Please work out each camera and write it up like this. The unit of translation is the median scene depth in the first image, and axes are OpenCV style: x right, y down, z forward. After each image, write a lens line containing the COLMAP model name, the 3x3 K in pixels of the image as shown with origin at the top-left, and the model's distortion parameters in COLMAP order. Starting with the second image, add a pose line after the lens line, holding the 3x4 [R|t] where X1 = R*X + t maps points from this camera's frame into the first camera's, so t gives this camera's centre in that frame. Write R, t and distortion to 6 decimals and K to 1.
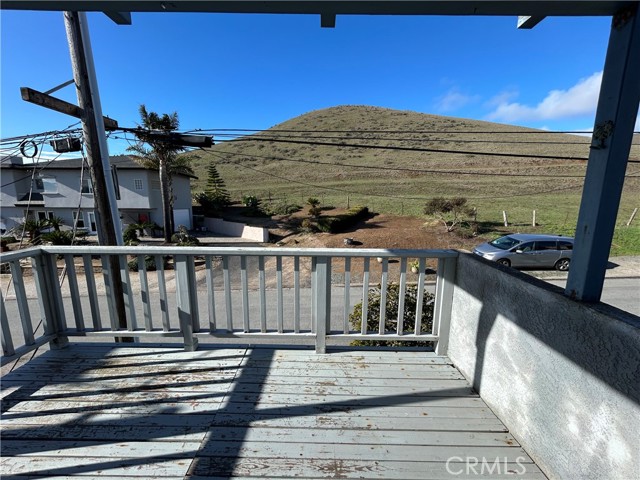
lens RADIAL K [[254.7, 0, 321.4], [0, 254.7, 241.1], [0, 0, 1]] dist [-0.001050, 0.000158]
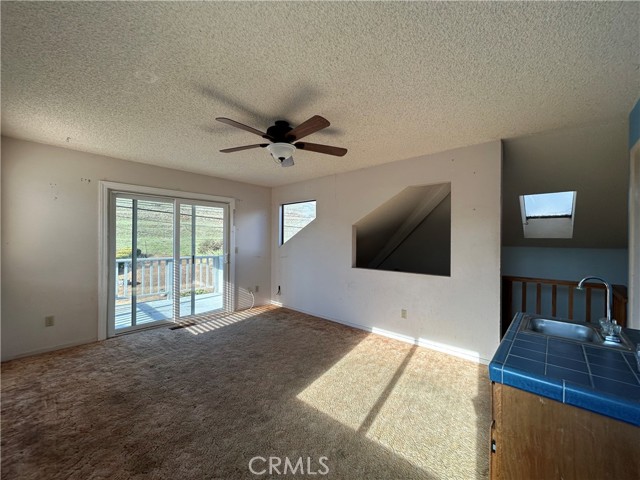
lens RADIAL K [[254.7, 0, 321.2], [0, 254.7, 240.4], [0, 0, 1]] dist [-0.001050, 0.000158]
pose [[0.665419, -0.007800, 0.746430, -0.881148], [0.130111, 0.985850, -0.105689, 0.324035], [-0.735044, 0.167446, 0.657018, -1.854278]]
